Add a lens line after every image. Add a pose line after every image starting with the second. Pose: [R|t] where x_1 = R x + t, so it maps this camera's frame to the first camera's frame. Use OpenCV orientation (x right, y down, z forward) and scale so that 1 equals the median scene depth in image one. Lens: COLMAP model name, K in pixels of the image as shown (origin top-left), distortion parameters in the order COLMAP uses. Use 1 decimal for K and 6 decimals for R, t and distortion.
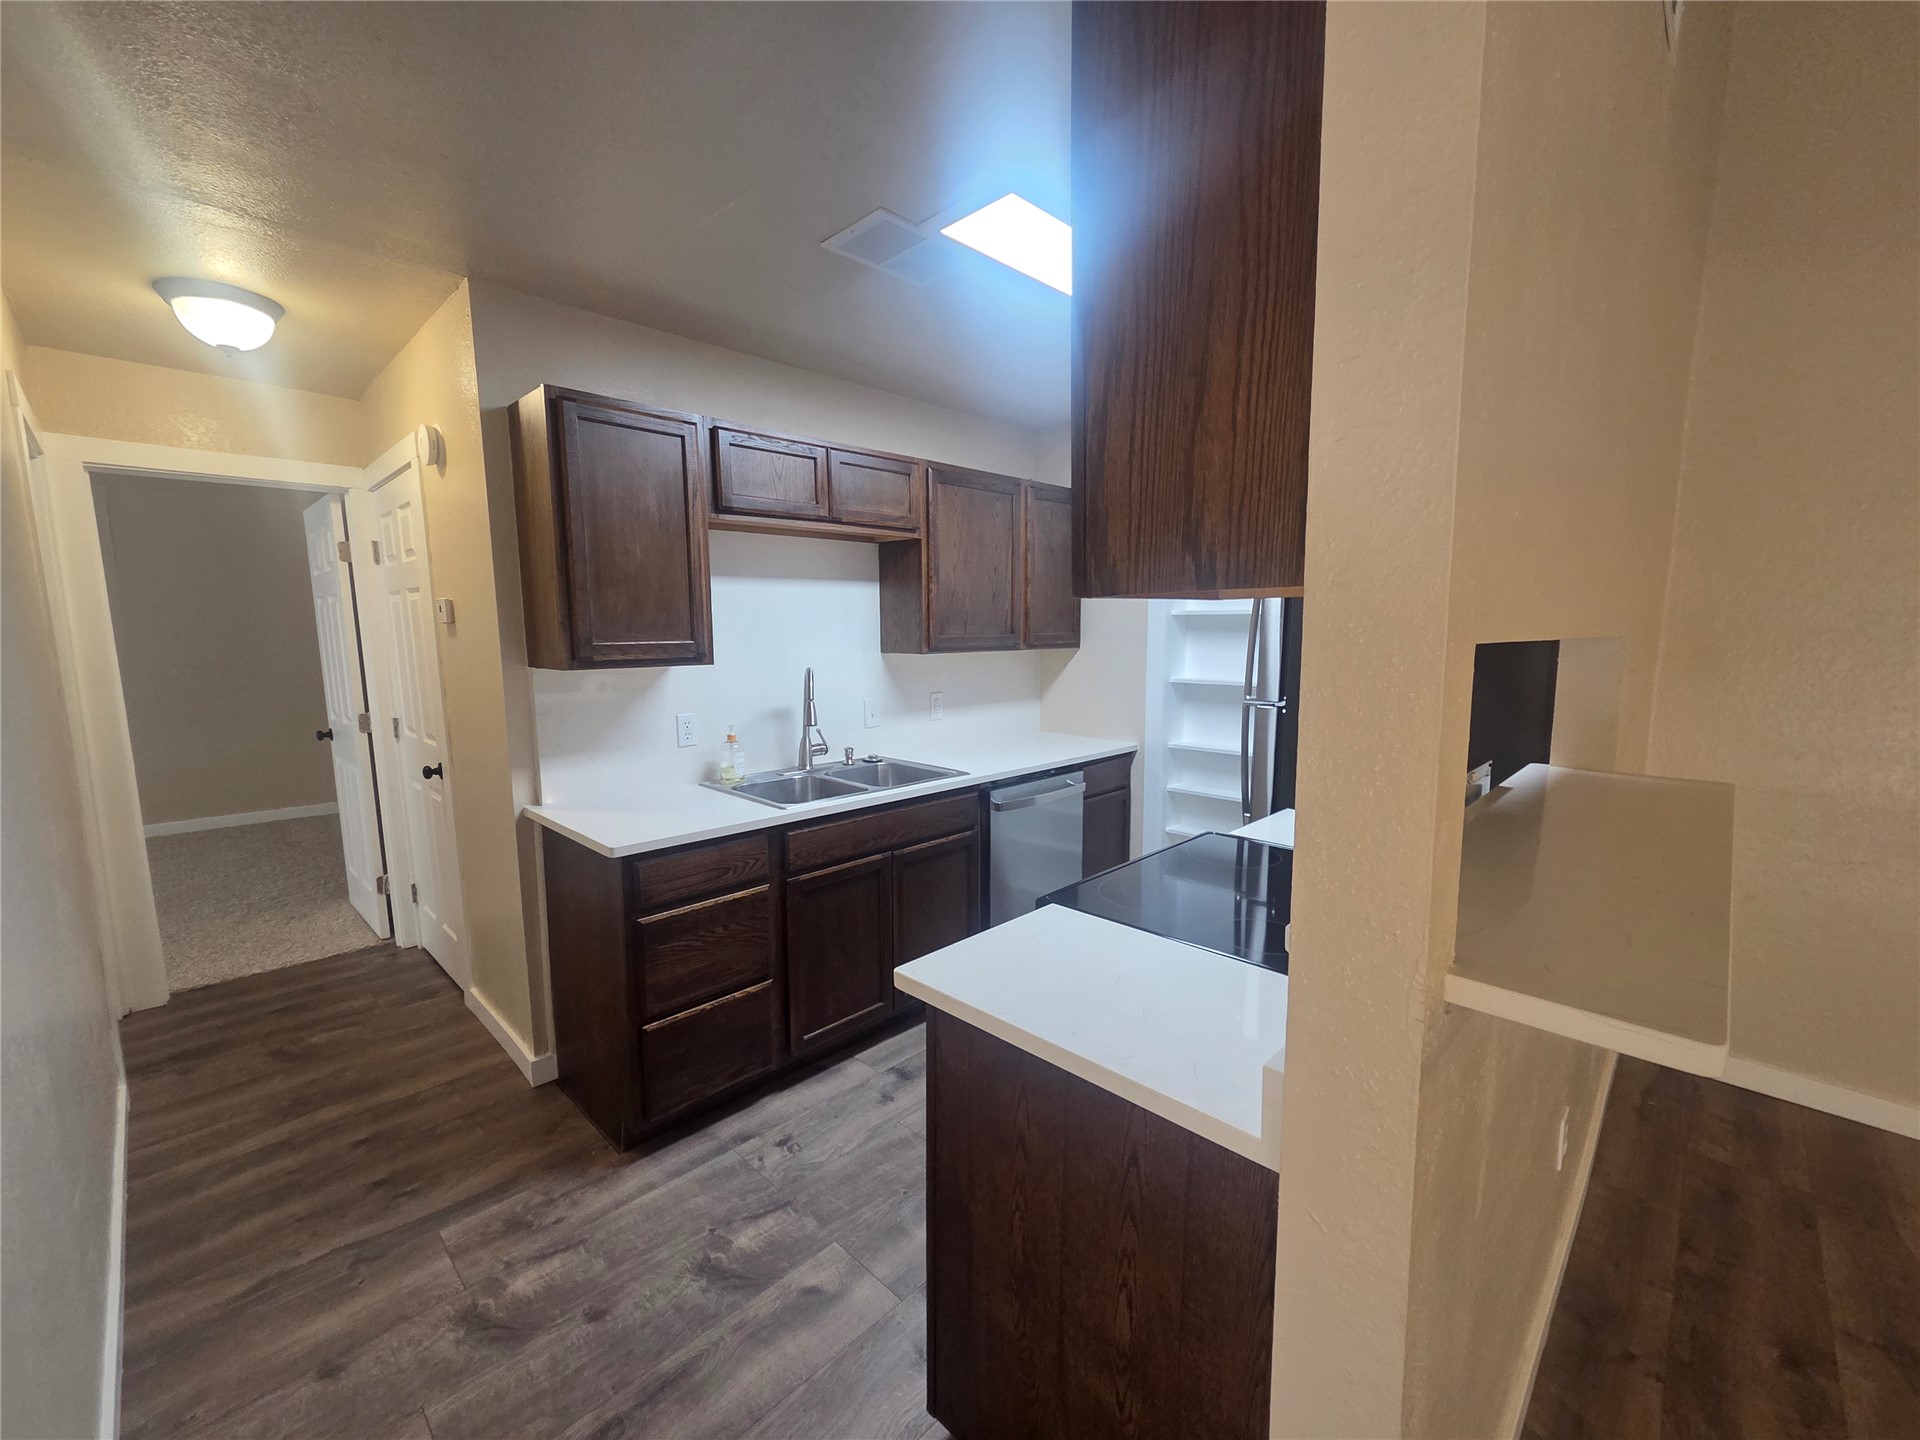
lens RADIAL K [[785.3, 0, 954.4], [0, 785.3, 732.5], [0, 0, 1]] dist [0.005597, -0.000804]
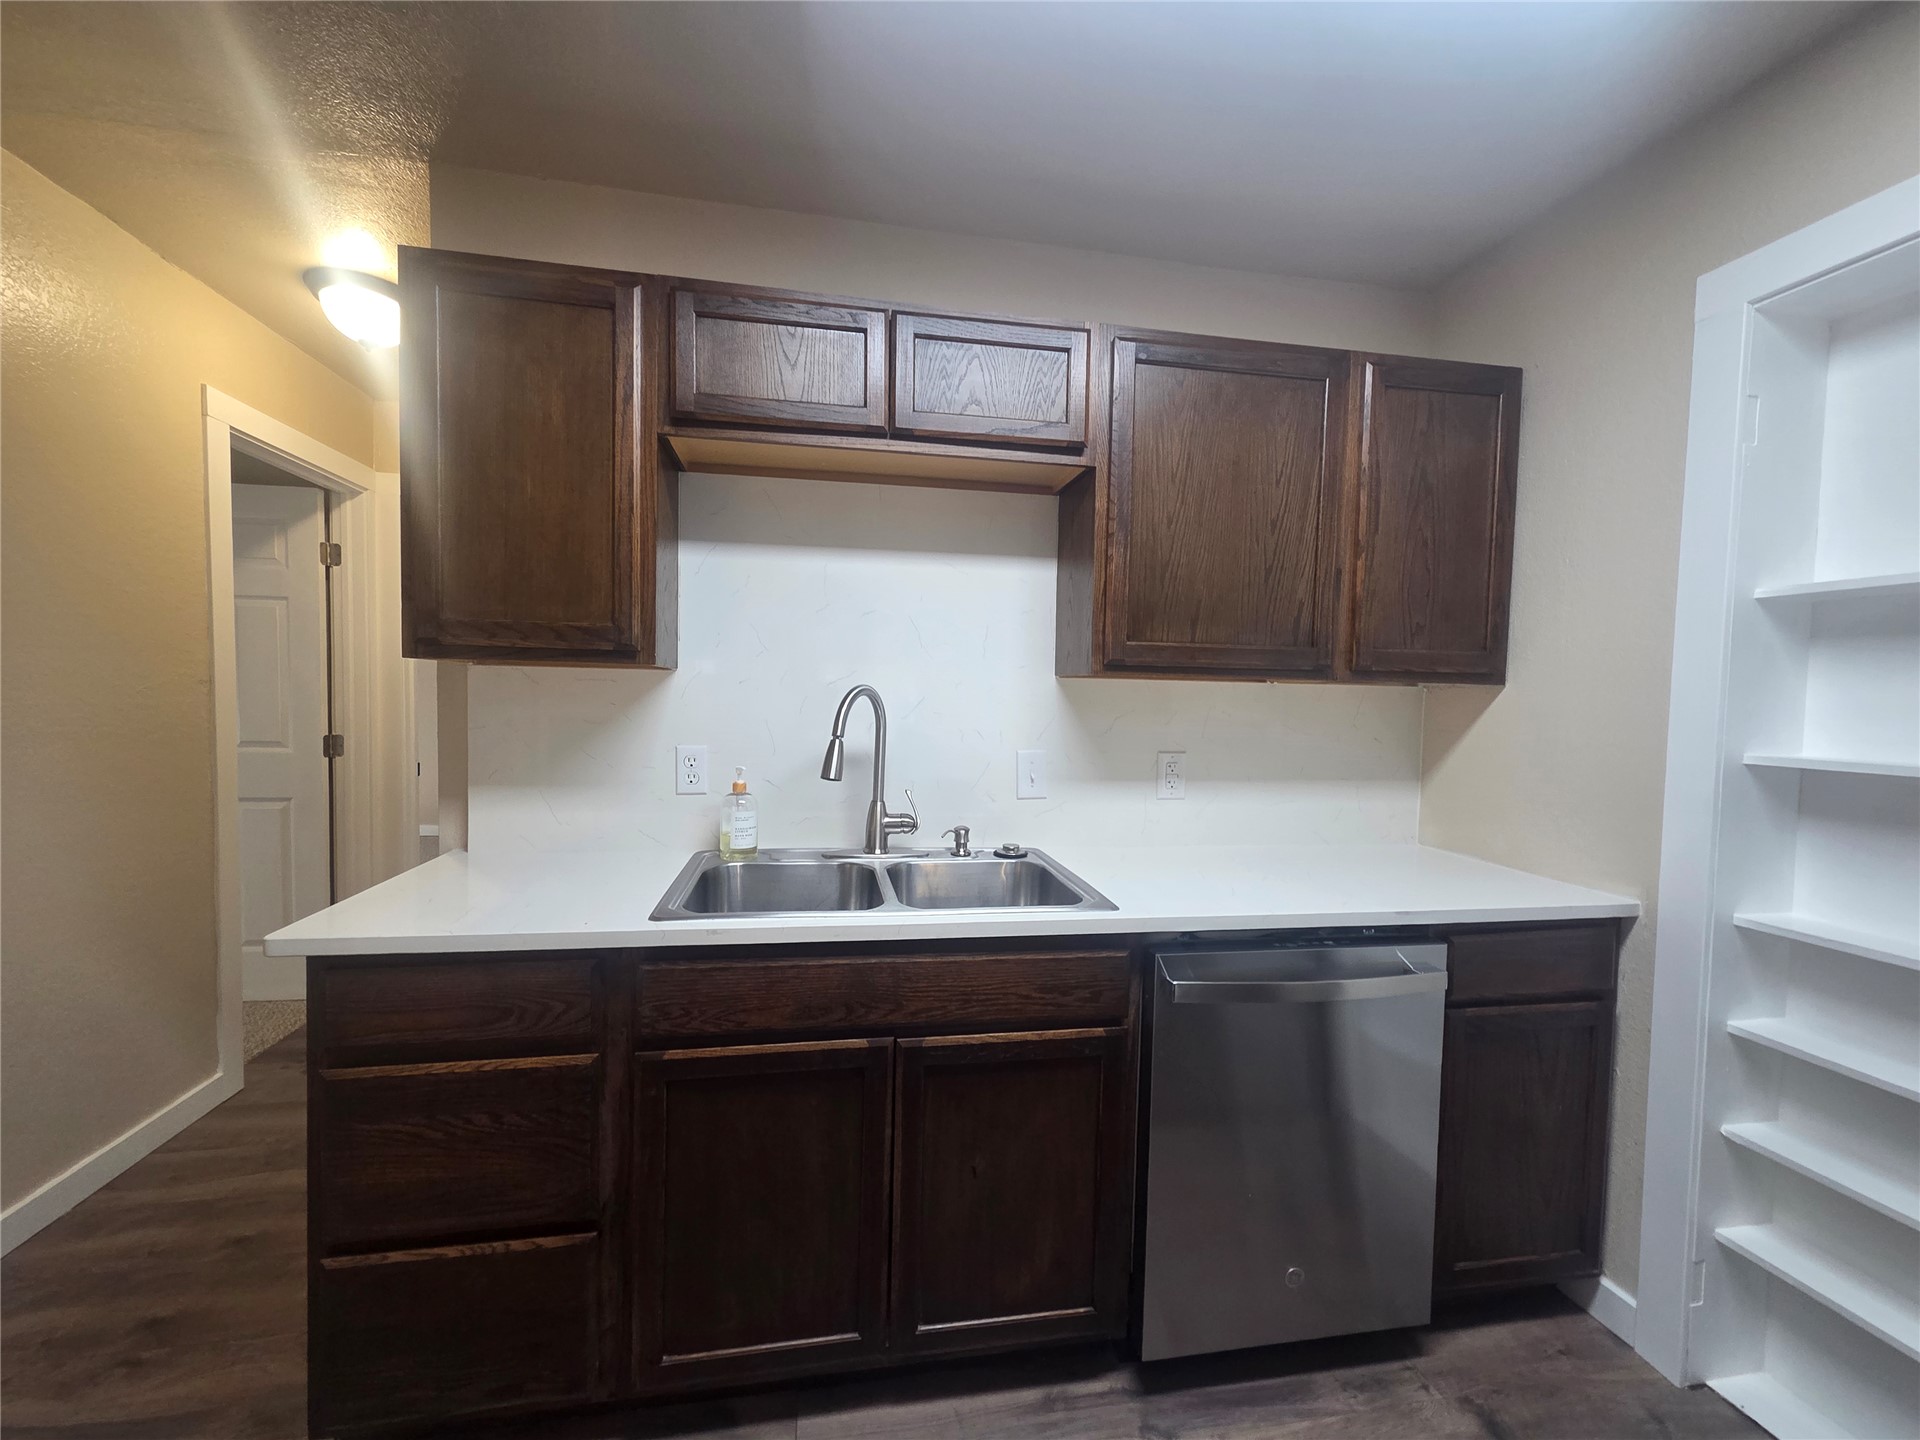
lens RADIAL K [[785.3, 0, 954.4], [0, 785.3, 732.5], [0, 0, 1]] dist [0.005597, -0.000804]
pose [[0.817668, 0.051079, -0.573420, 0.200363], [-0.104734, 0.992632, -0.060924, -0.015411], [0.566083, 0.109873, 0.816993, 0.501203]]
